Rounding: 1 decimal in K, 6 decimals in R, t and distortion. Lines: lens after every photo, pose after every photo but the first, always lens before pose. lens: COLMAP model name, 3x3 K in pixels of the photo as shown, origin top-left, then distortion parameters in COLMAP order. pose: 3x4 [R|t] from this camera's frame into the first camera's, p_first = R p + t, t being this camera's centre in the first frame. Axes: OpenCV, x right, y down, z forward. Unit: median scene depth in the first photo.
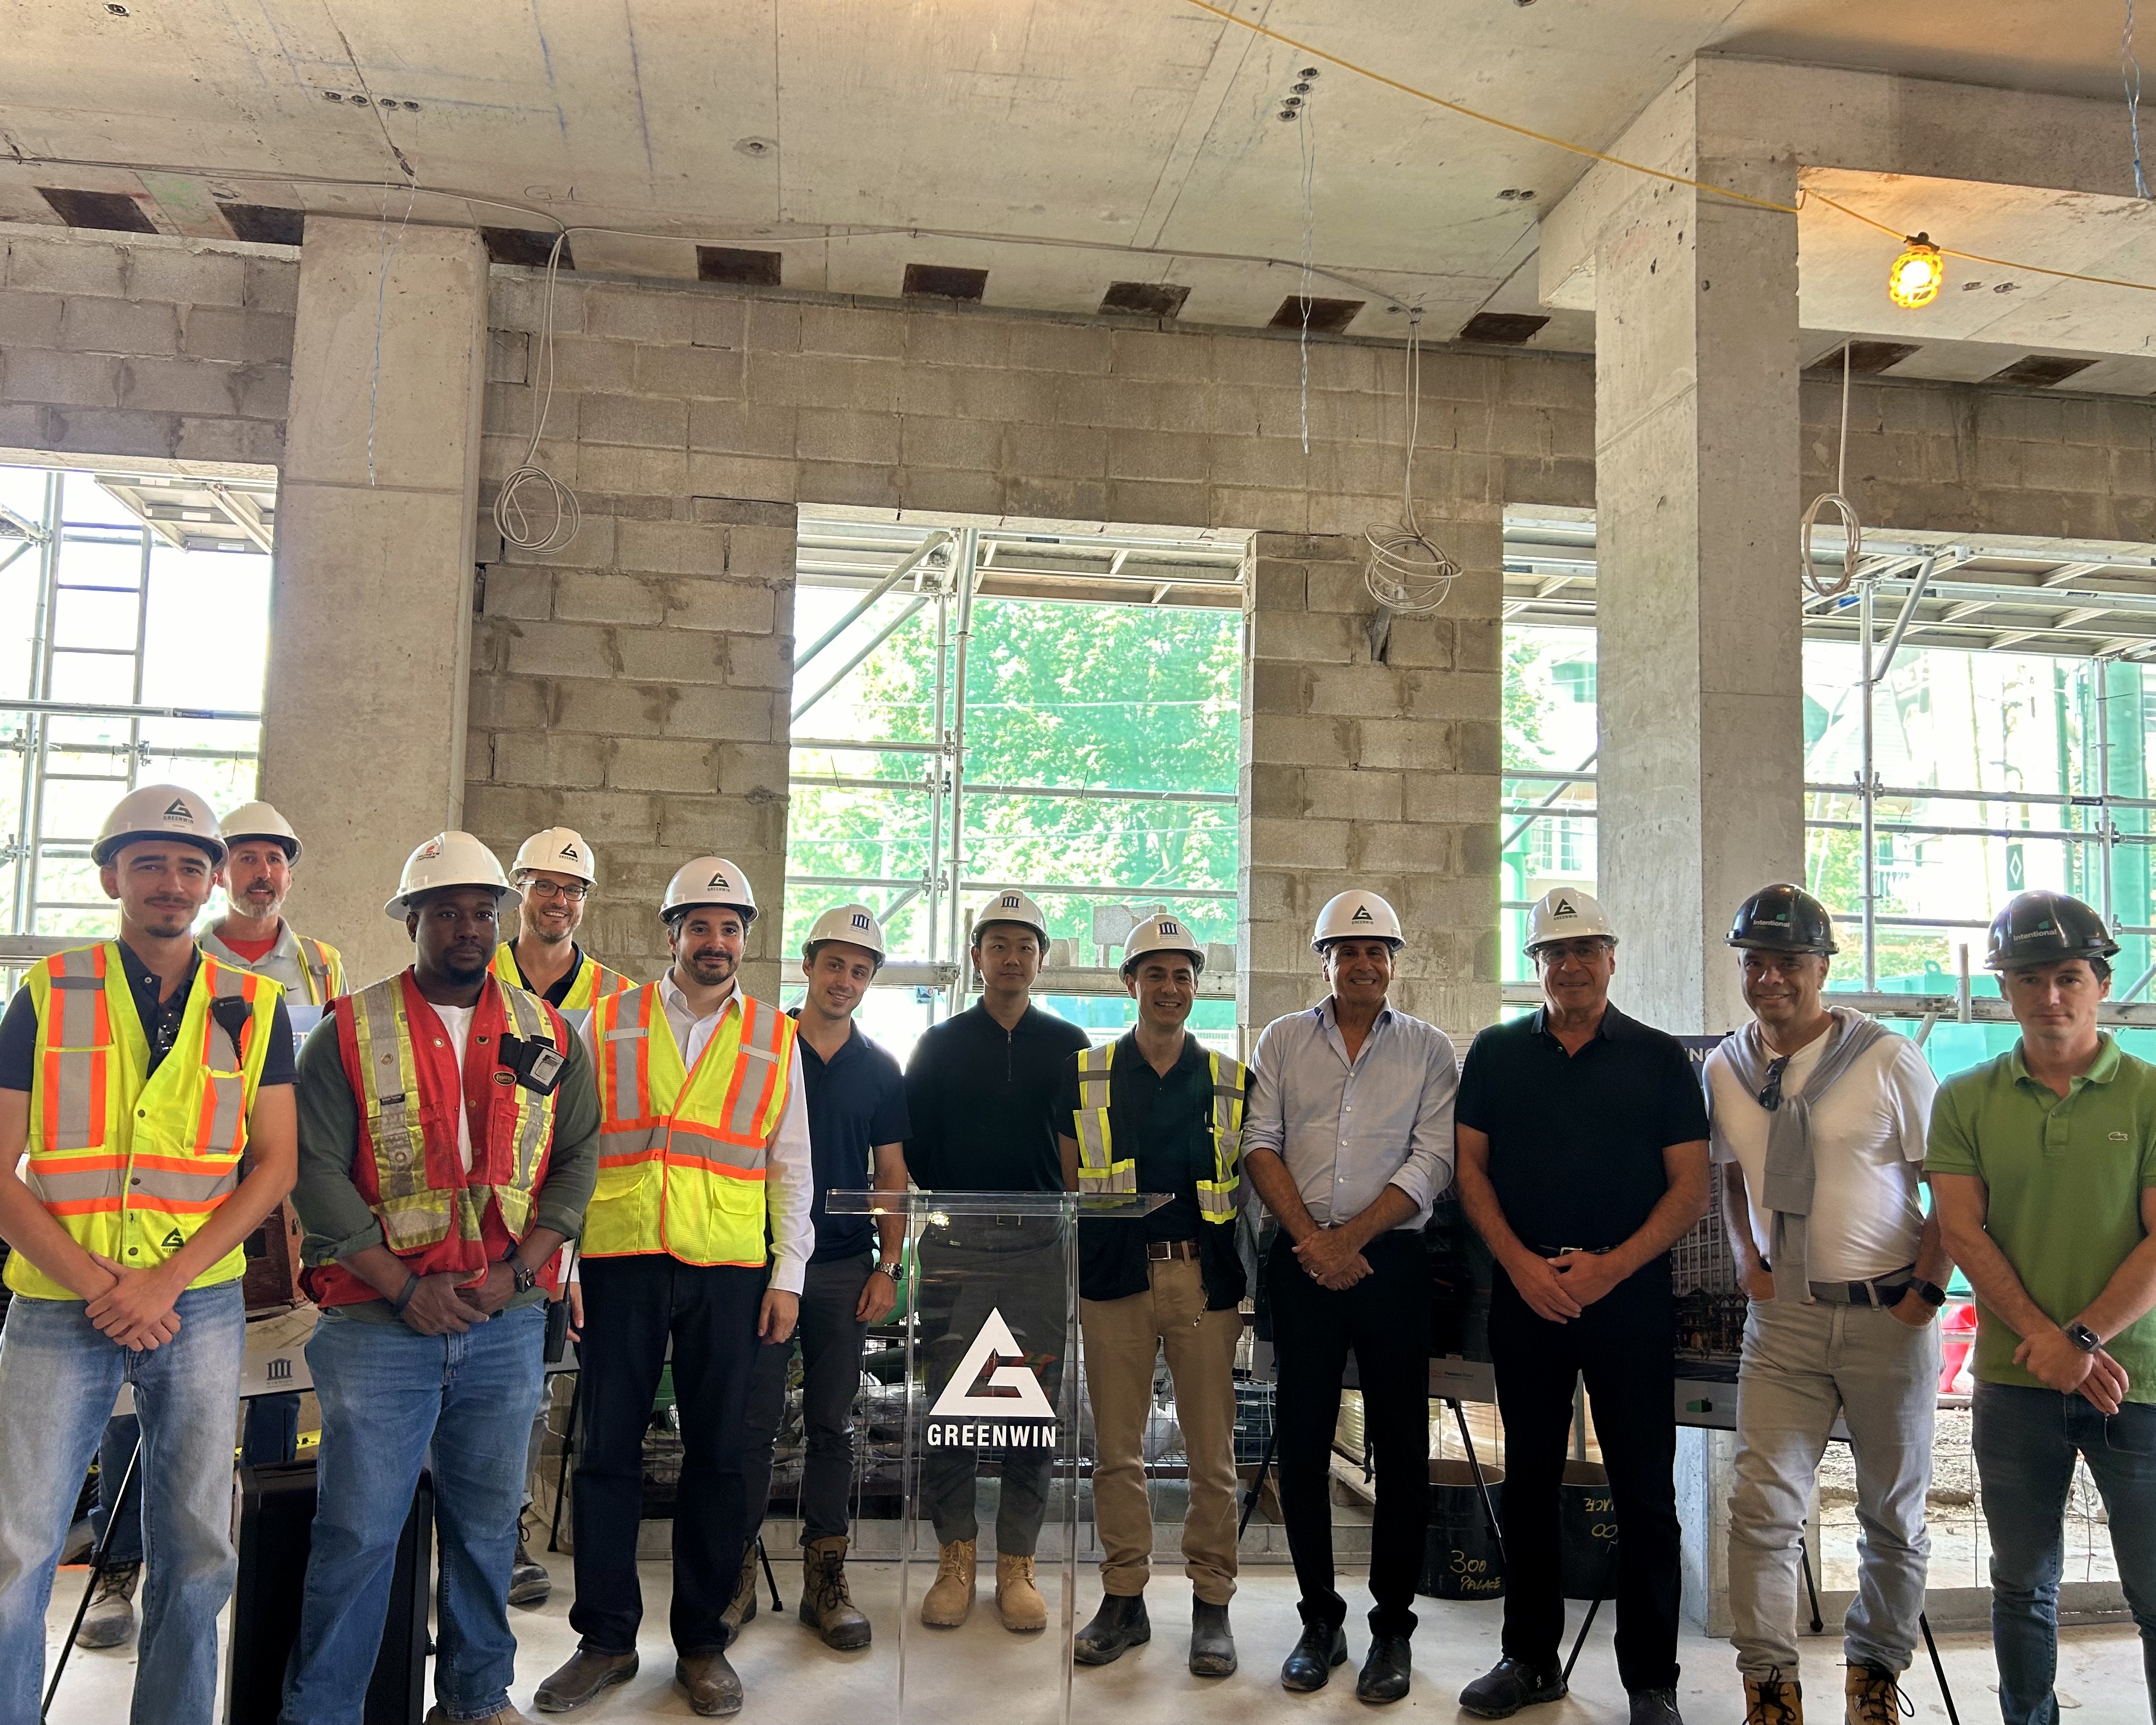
lens RADIAL K [[1806.0, 0, 1021.9], [0, 1806.0, 860.6], [0, 0, 1]] dist [0.092188, -0.129253]
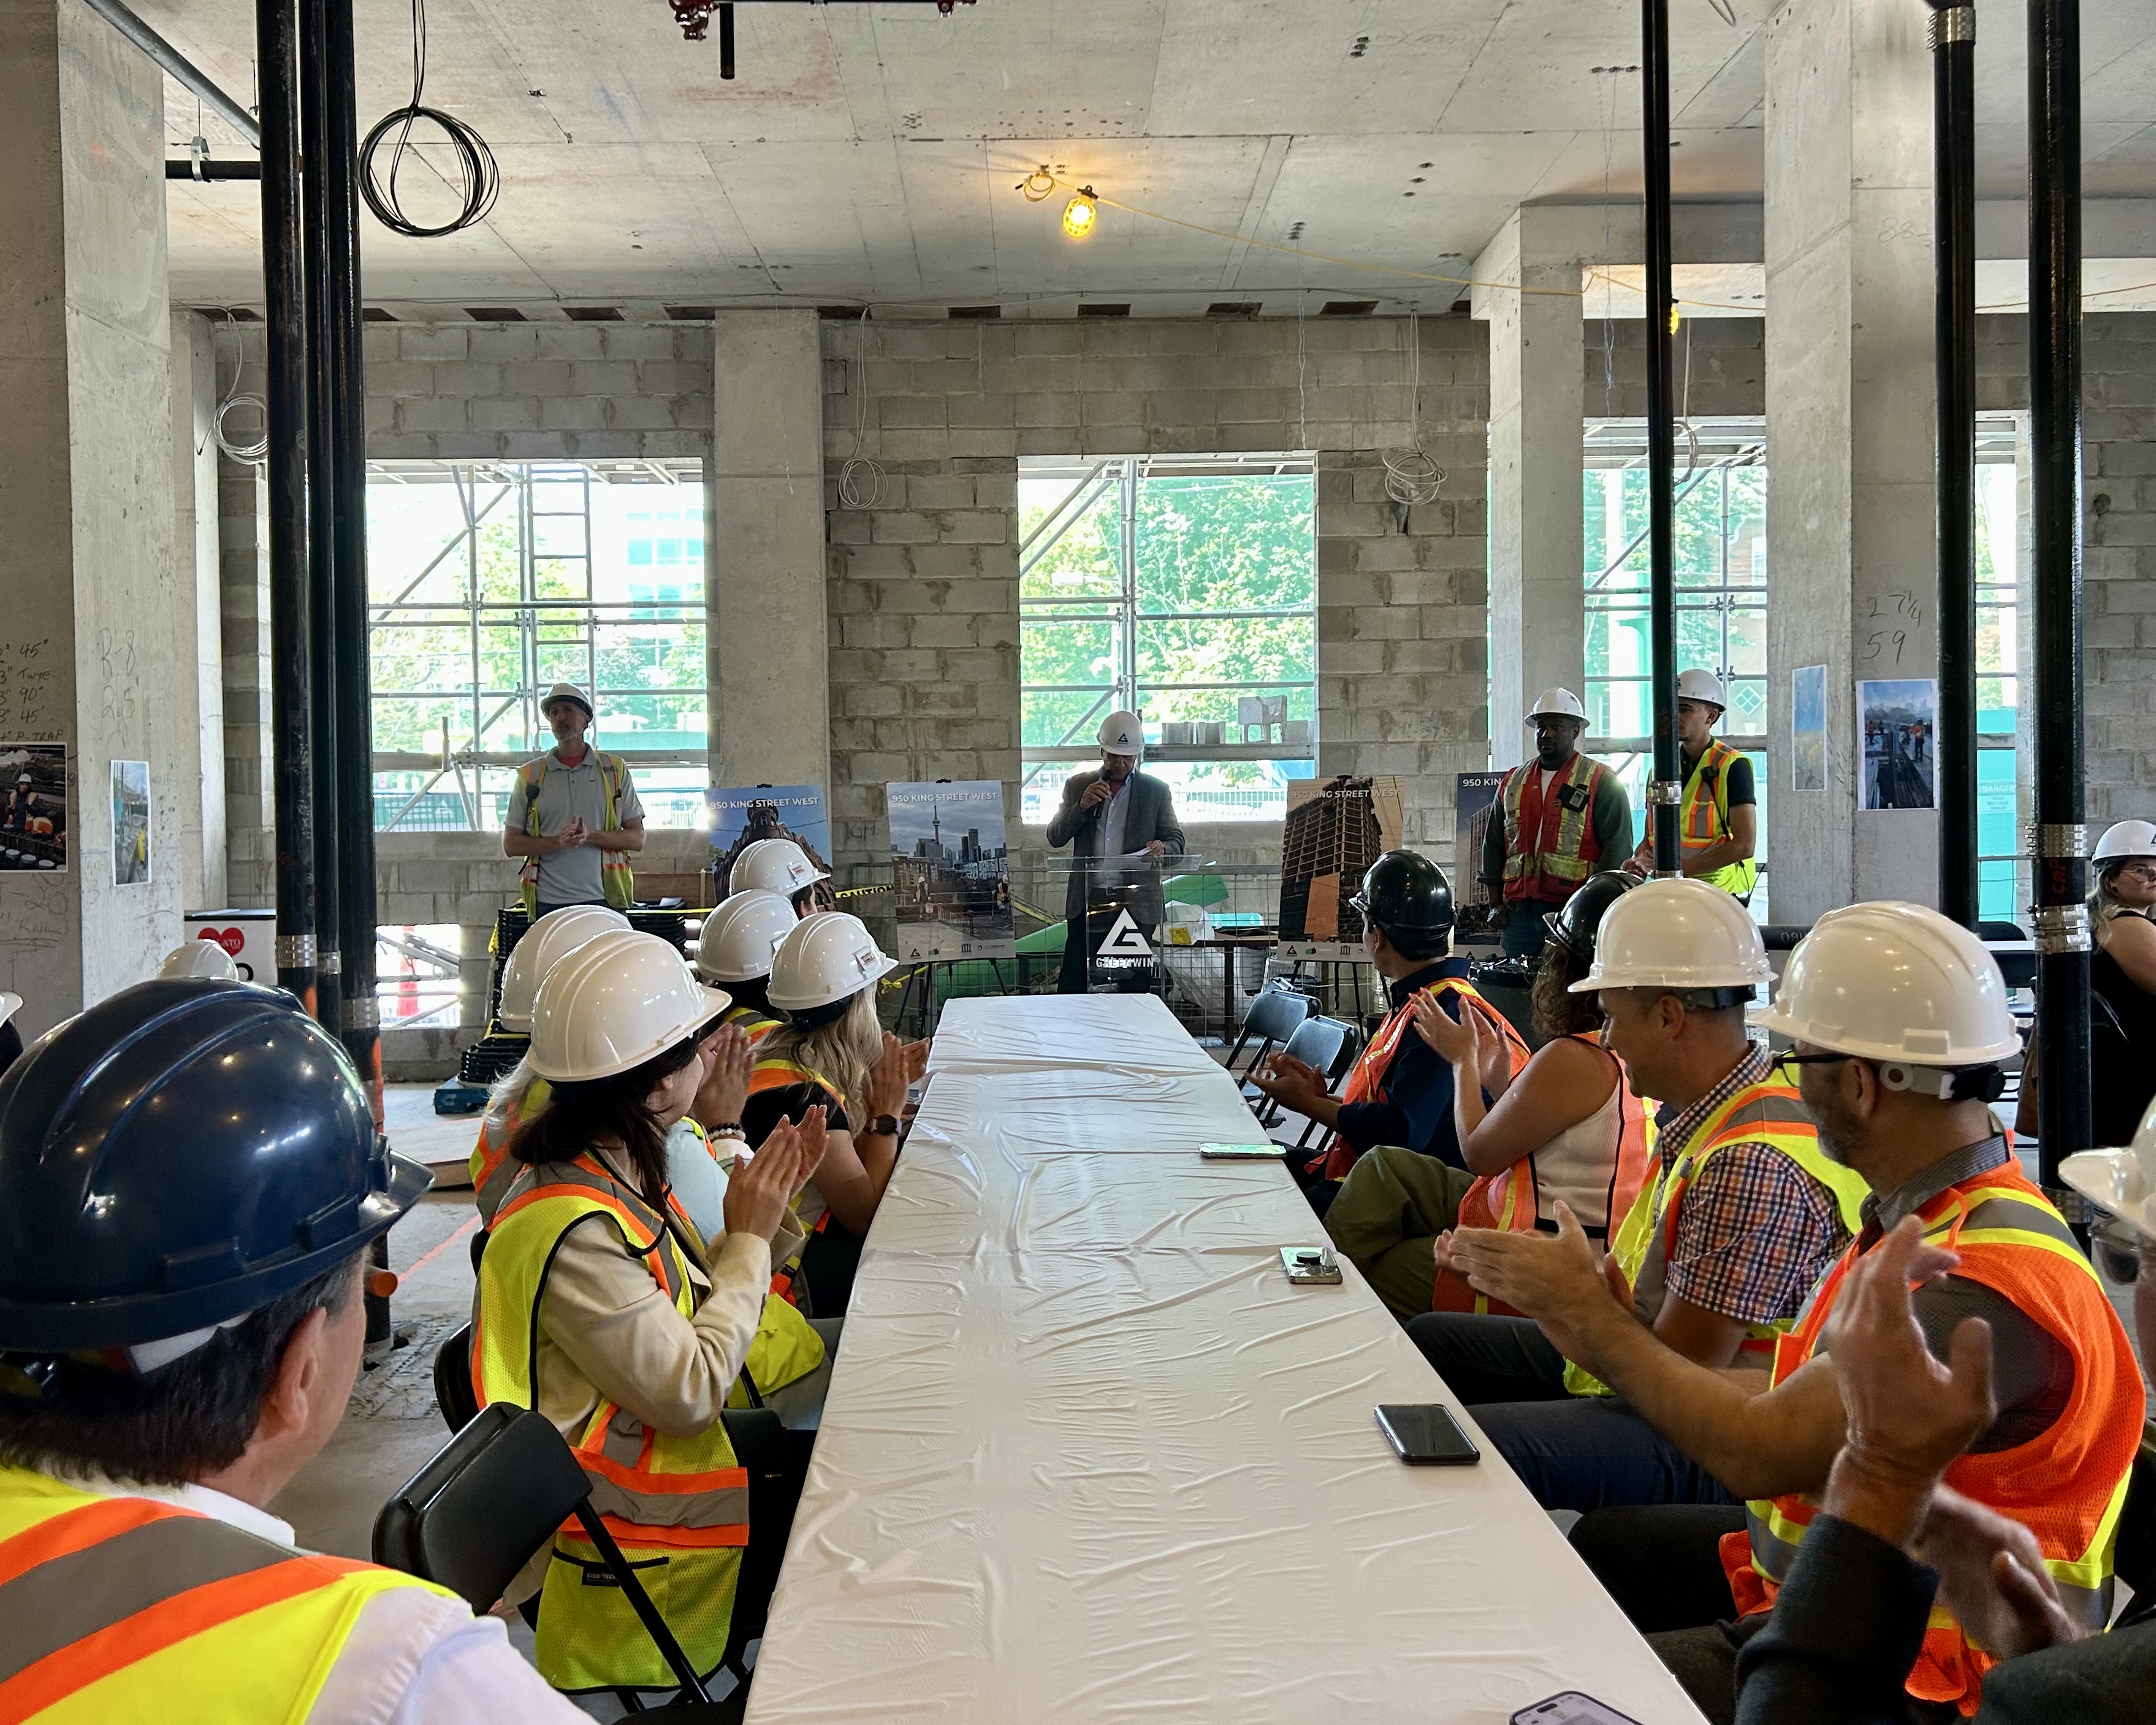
lens RADIAL K [[1805.9, 0, 1021.9], [0, 1805.9, 860.6], [0, 0, 1]] dist [0.092188, -0.129253]
pose [[0.990216, -0.034287, -0.135262, 0.080965], [0.051591, 0.990615, 0.126573, -0.049280], [0.129653, -0.132313, 0.982692, -0.592503]]
